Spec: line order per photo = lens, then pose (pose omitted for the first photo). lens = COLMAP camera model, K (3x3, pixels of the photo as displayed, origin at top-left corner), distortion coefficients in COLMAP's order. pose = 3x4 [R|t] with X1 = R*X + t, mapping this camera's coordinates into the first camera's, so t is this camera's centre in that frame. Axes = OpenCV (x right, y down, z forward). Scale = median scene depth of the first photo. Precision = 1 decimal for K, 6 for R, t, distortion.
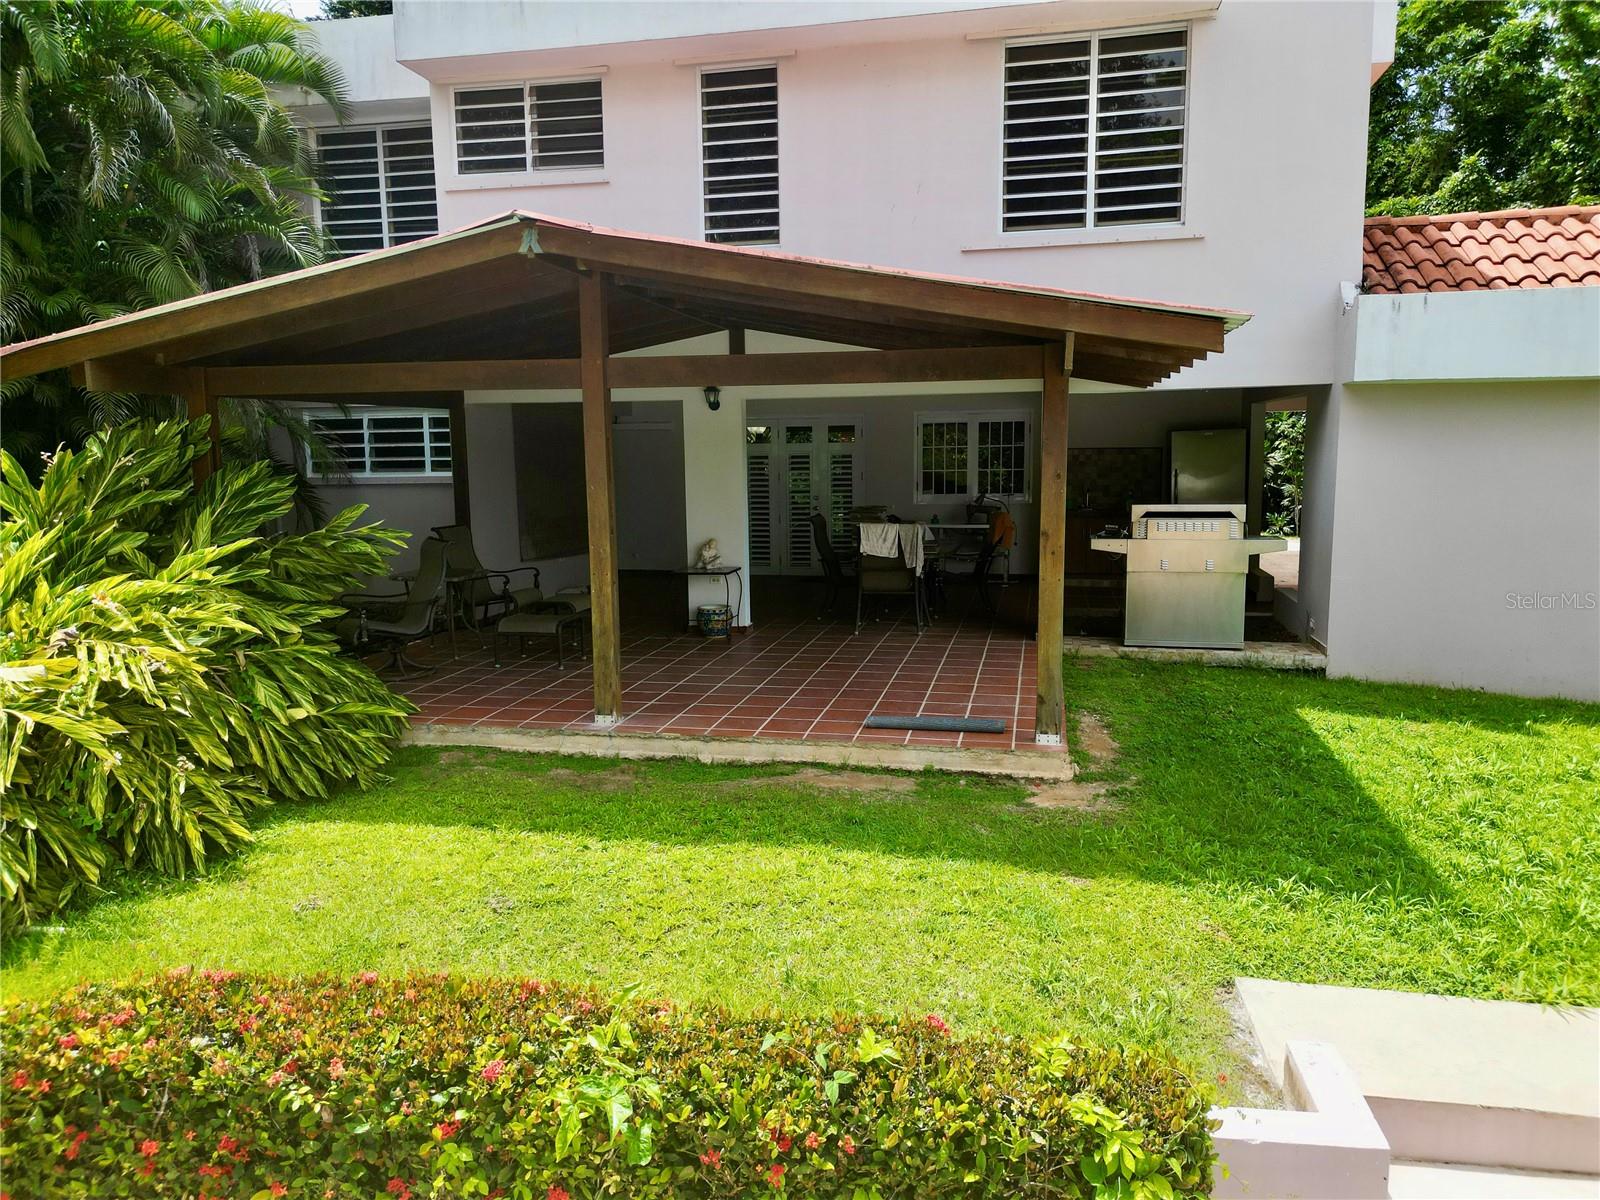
lens RADIAL K [[1123.2, 0, 795.2], [0, 1123.2, 591.1], [0, 0, 1]] dist [0.062094, -0.063872]
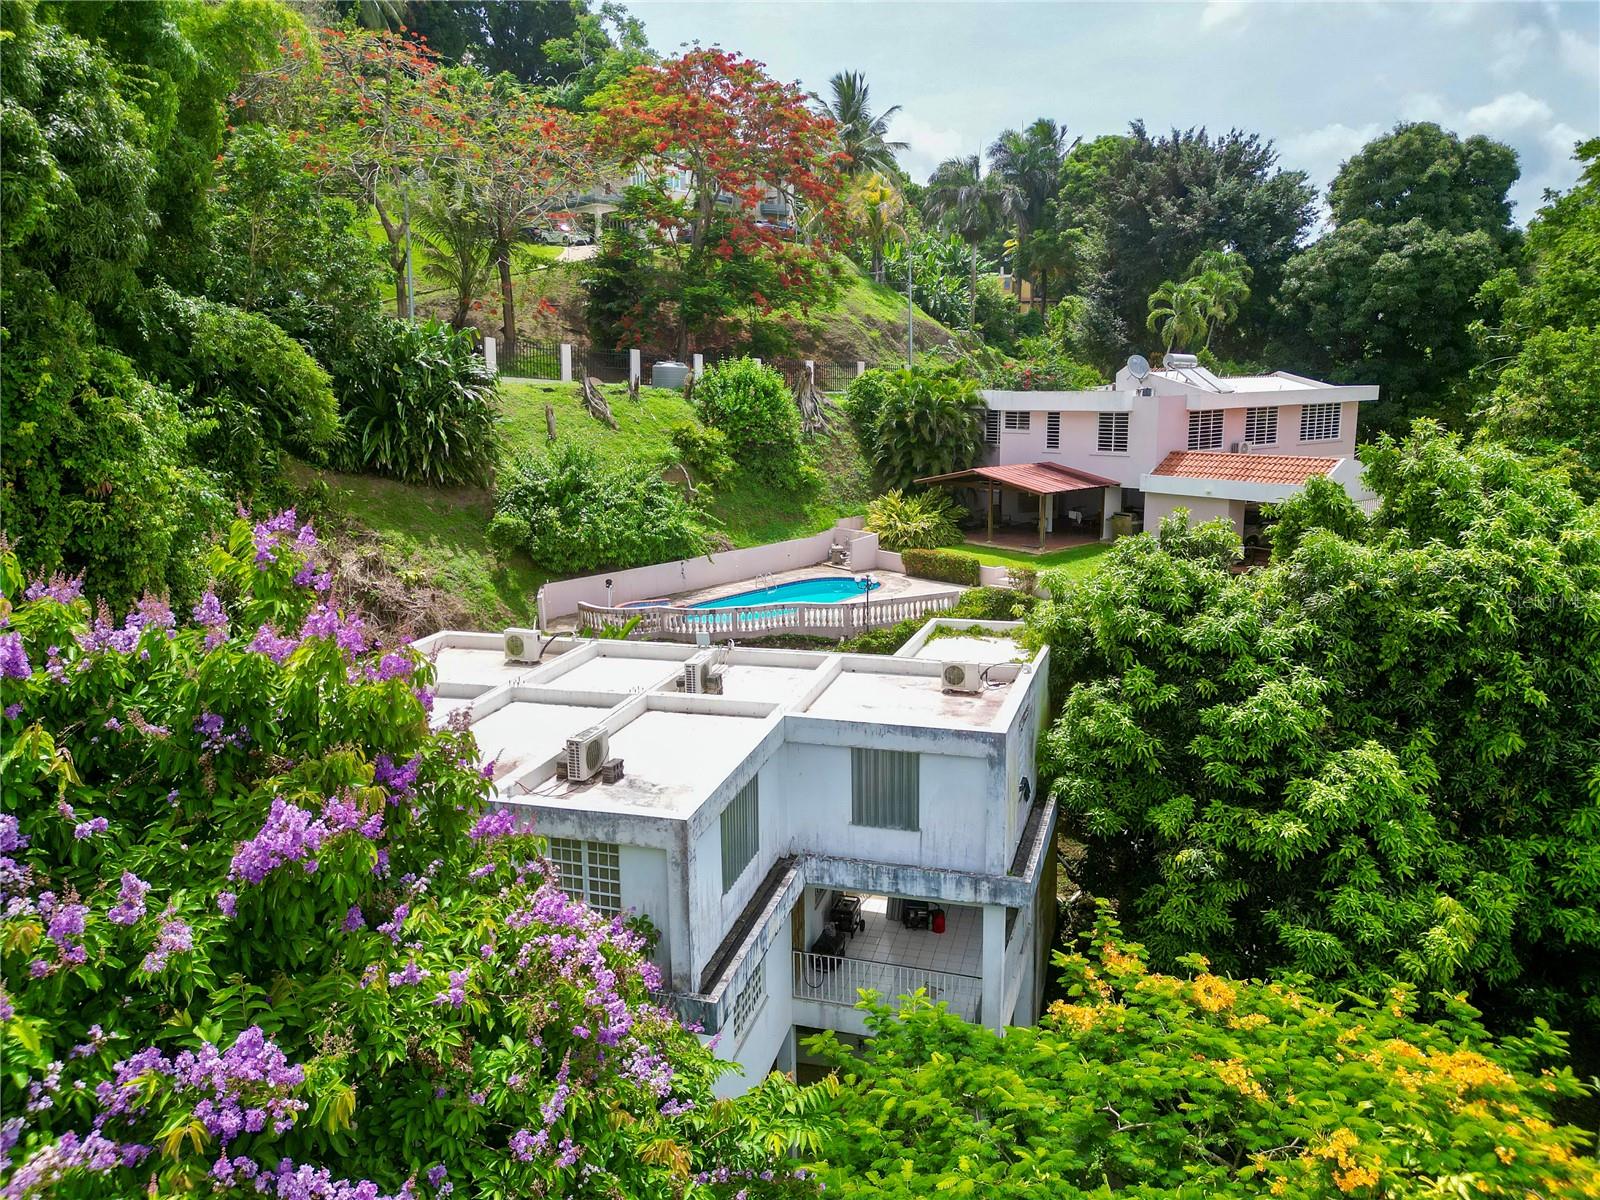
lens RADIAL K [[1123.2, 0, 795.2], [0, 1123.2, 591.1], [0, 0, 1]] dist [0.062094, -0.063872]
pose [[0.735029, 0.113249, -0.668511, 2.429197], [-0.071391, 0.993399, 0.089792, -0.071347], [0.674267, -0.018274, 0.738262, -3.254124]]
